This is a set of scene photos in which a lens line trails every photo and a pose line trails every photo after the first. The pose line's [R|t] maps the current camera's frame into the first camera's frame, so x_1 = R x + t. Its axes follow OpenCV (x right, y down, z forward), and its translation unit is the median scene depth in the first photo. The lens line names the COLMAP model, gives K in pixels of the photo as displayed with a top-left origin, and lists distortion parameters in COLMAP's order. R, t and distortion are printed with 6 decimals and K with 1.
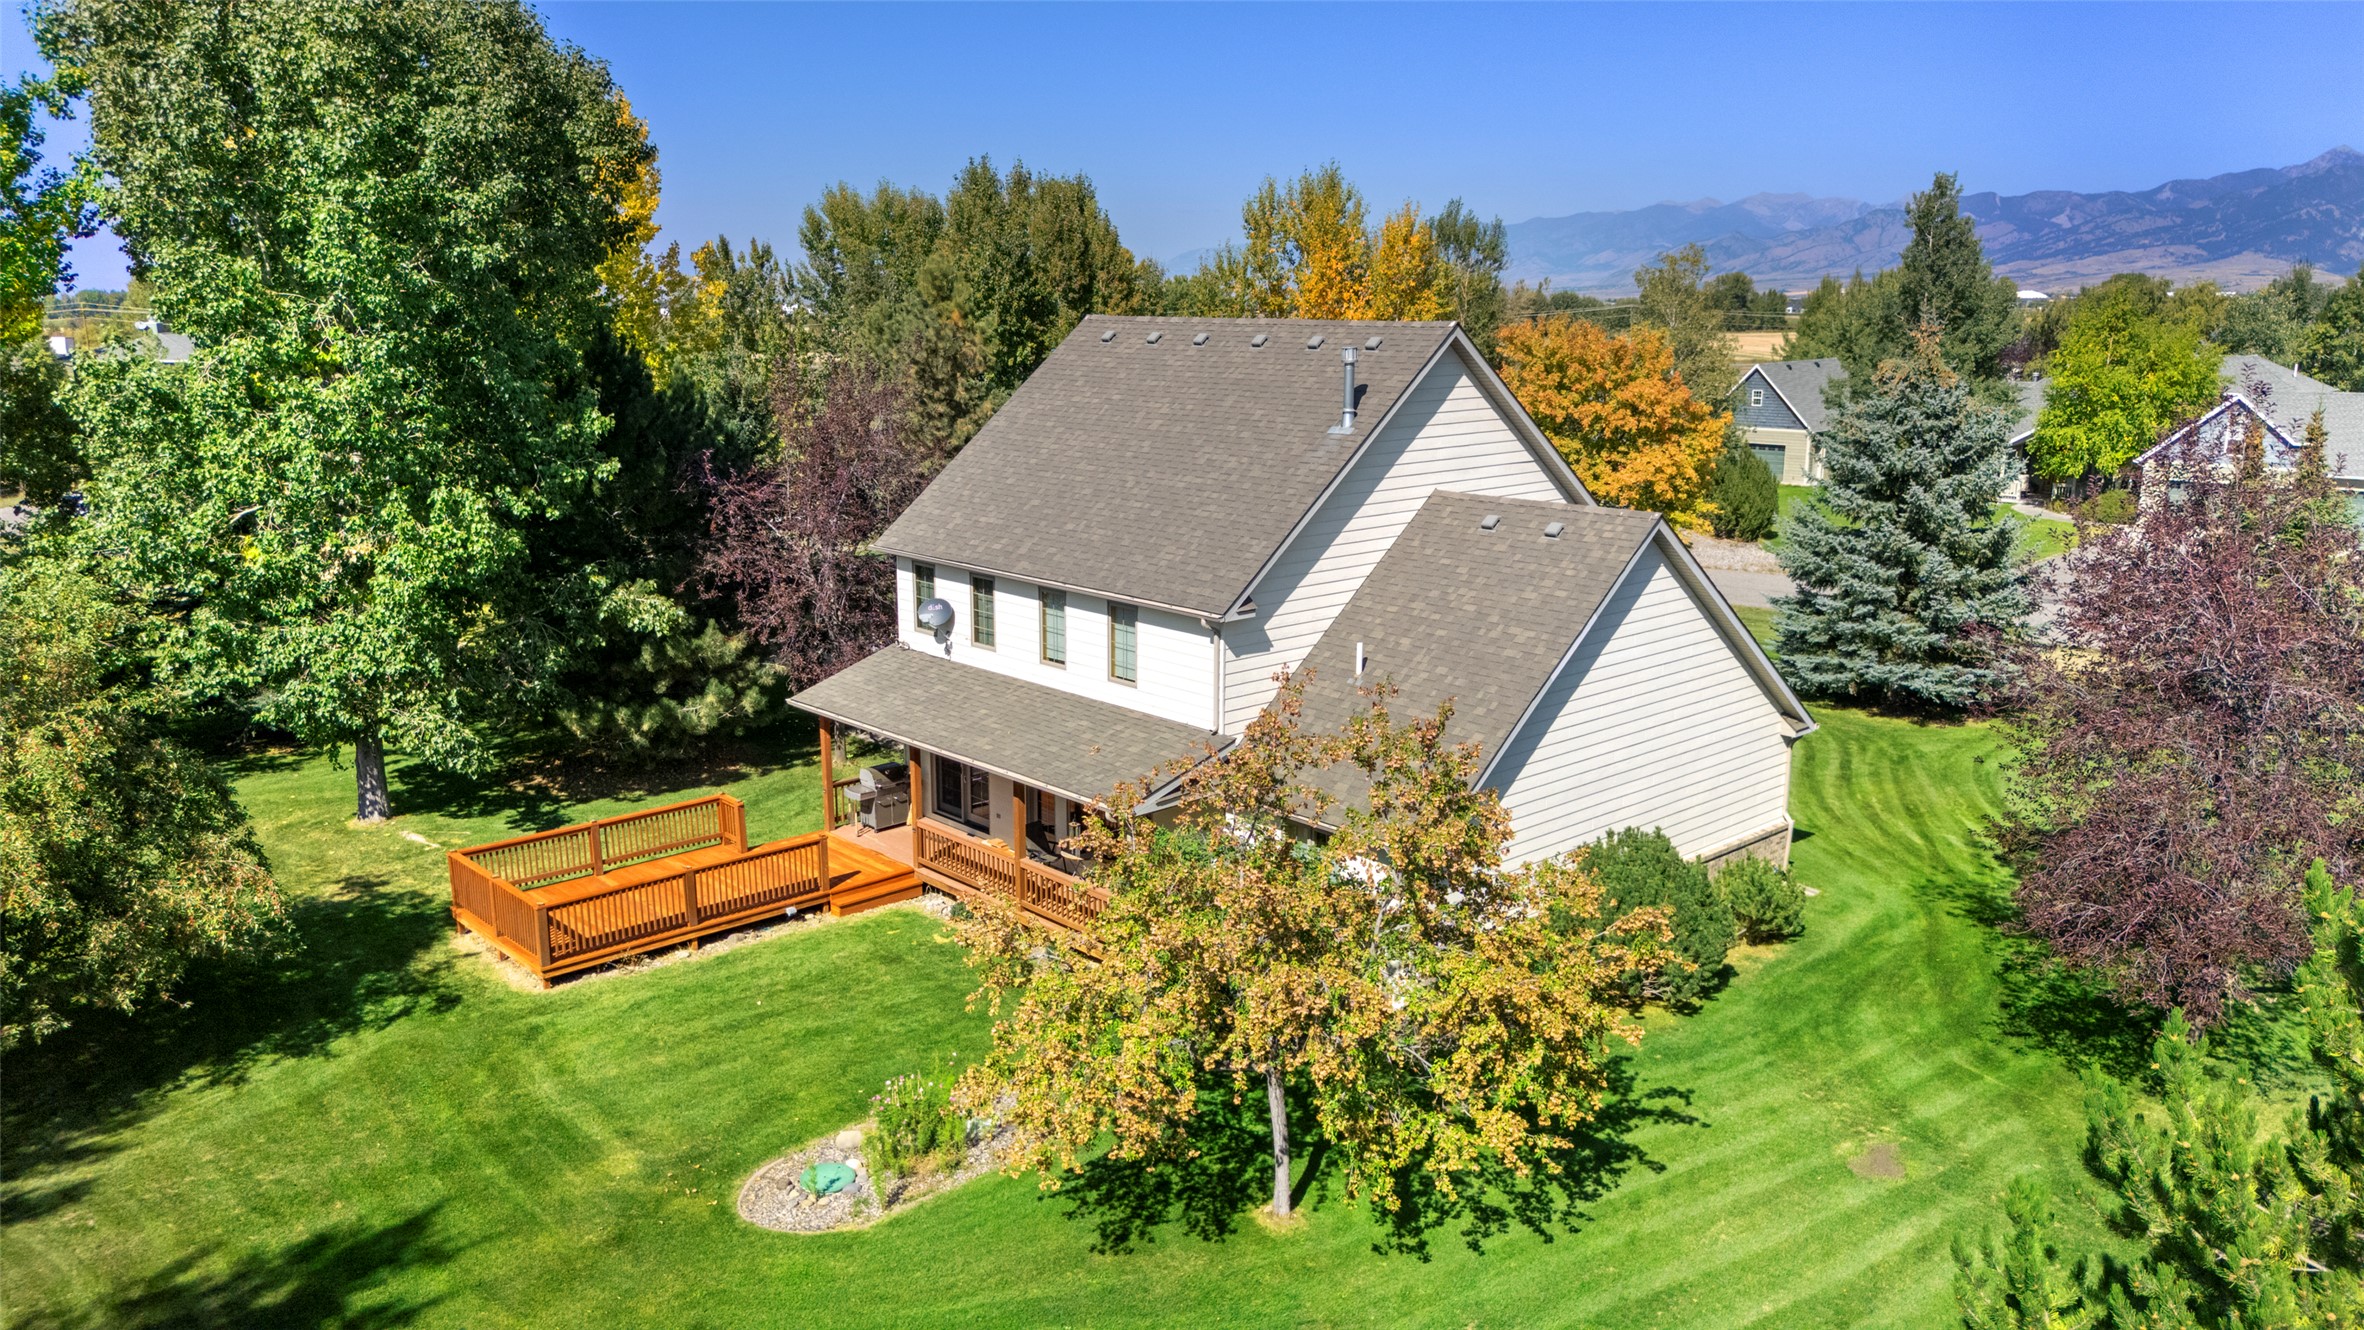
lens RADIAL K [[1740.0, 0, 1182.0], [0, 1740.0, 665.0], [0, 0, 1]] dist [0.066525, -0.079192]
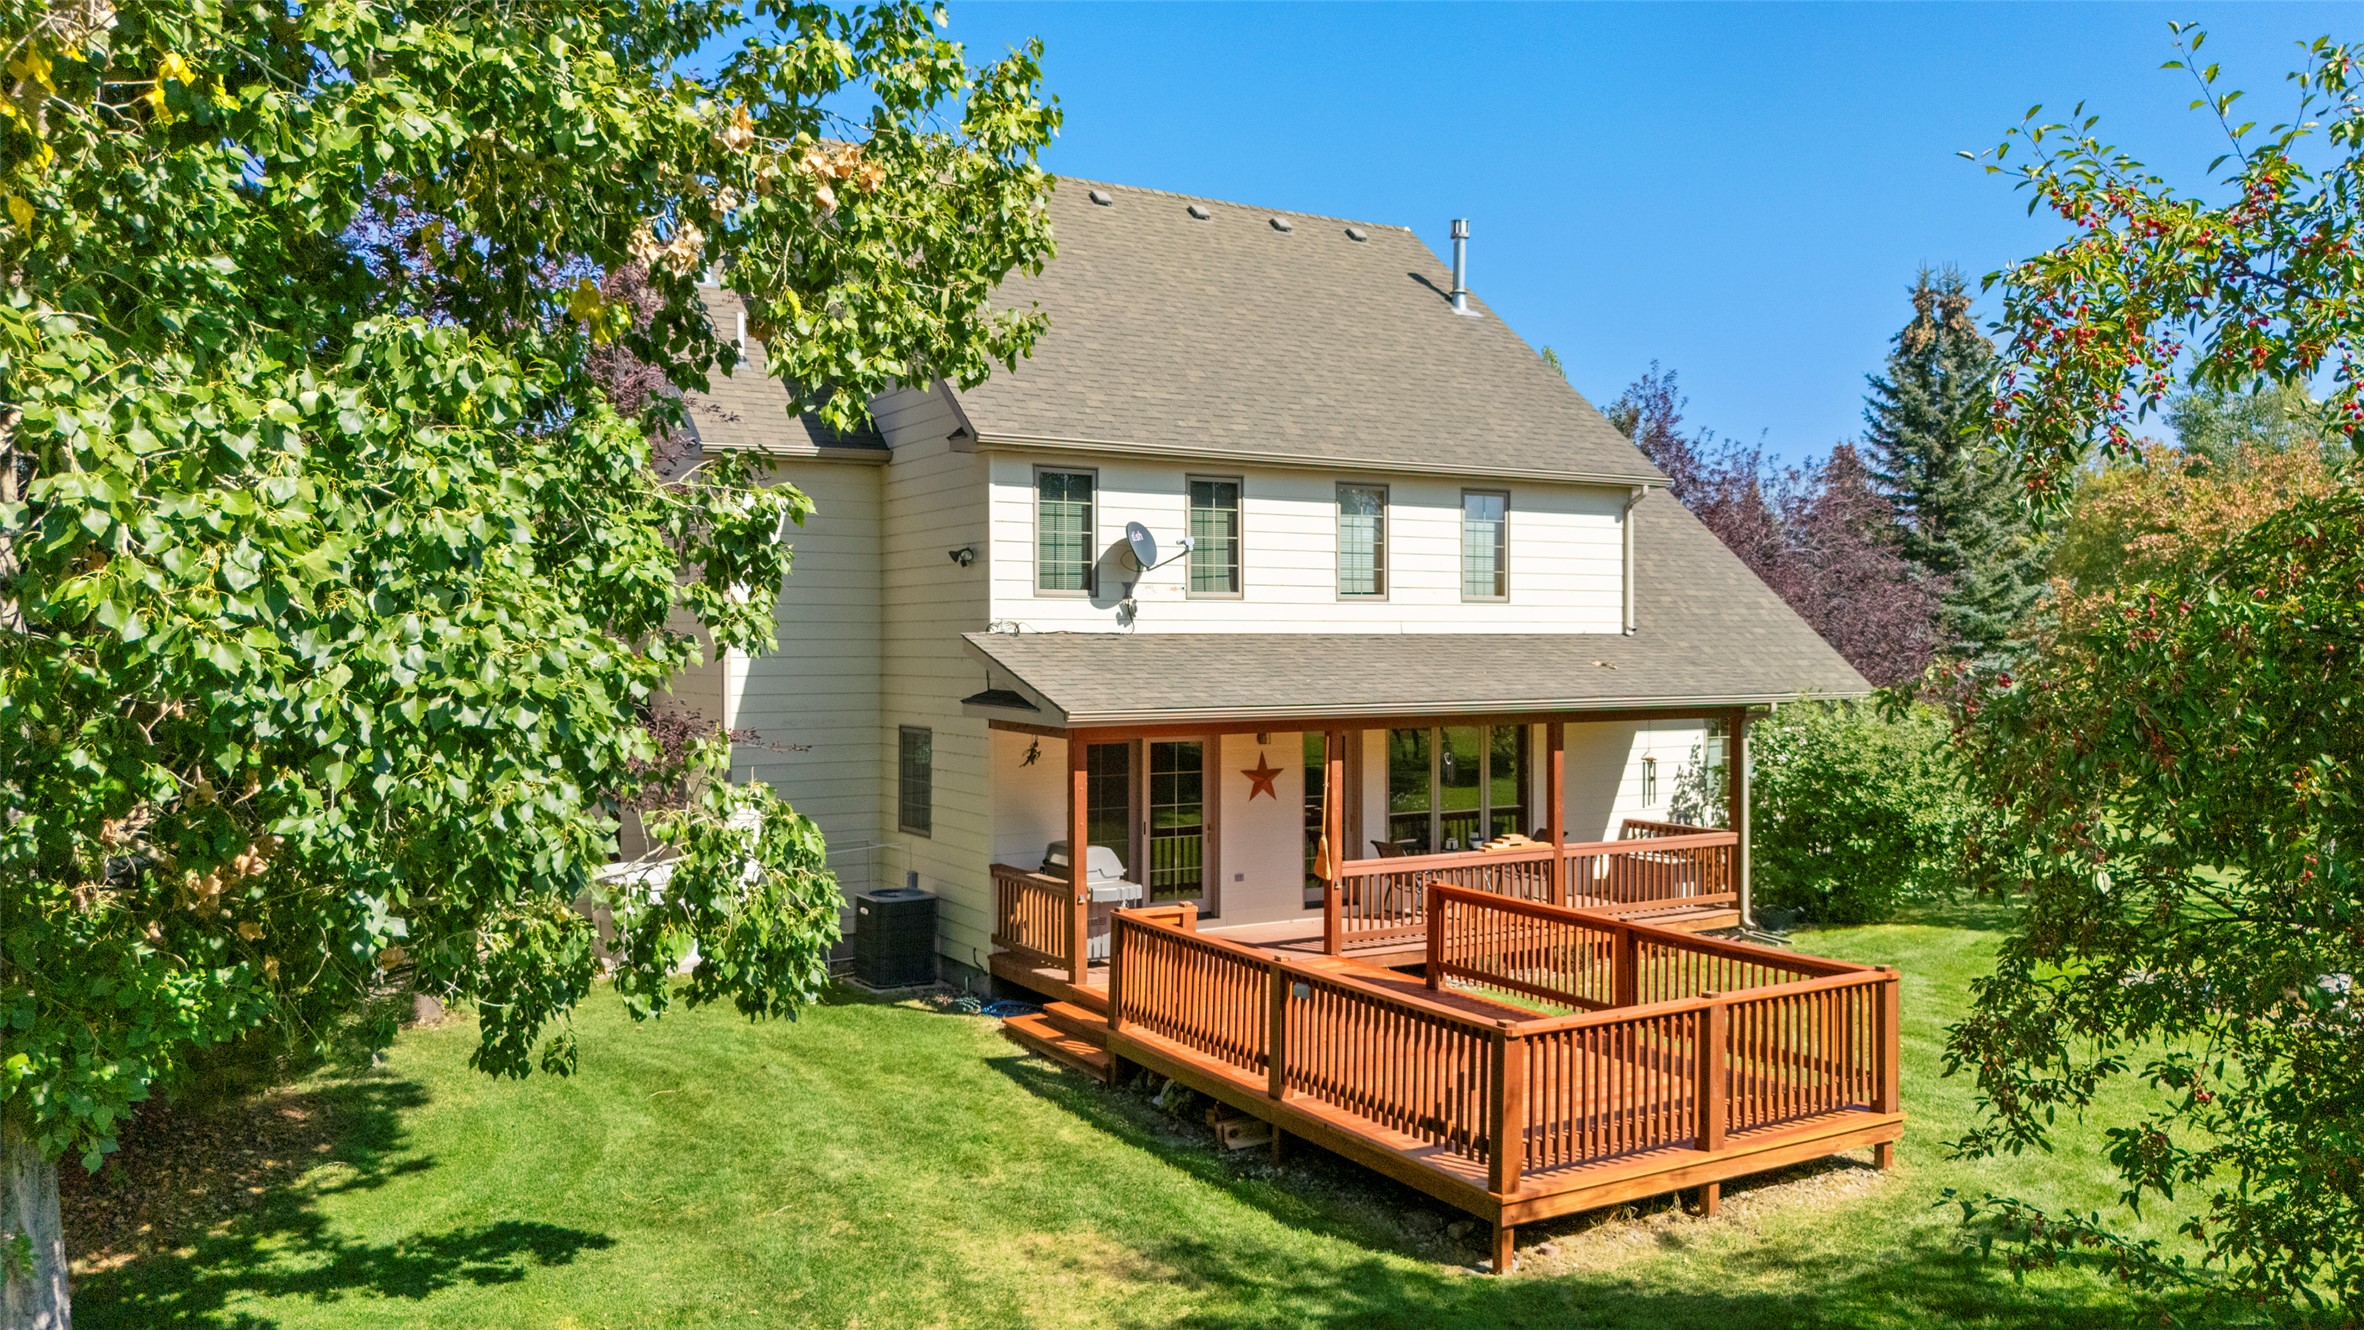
lens RADIAL K [[1759.6, 0, 1180.4], [0, 1759.6, 684.4], [0, 0, 1]] dist [0.037889, -0.003200]
pose [[0.193420, -0.025451, 0.980786, -0.726910], [0.210833, 0.977388, -0.016215, 0.027597], [-0.958195, 0.209918, 0.194412, 0.910254]]
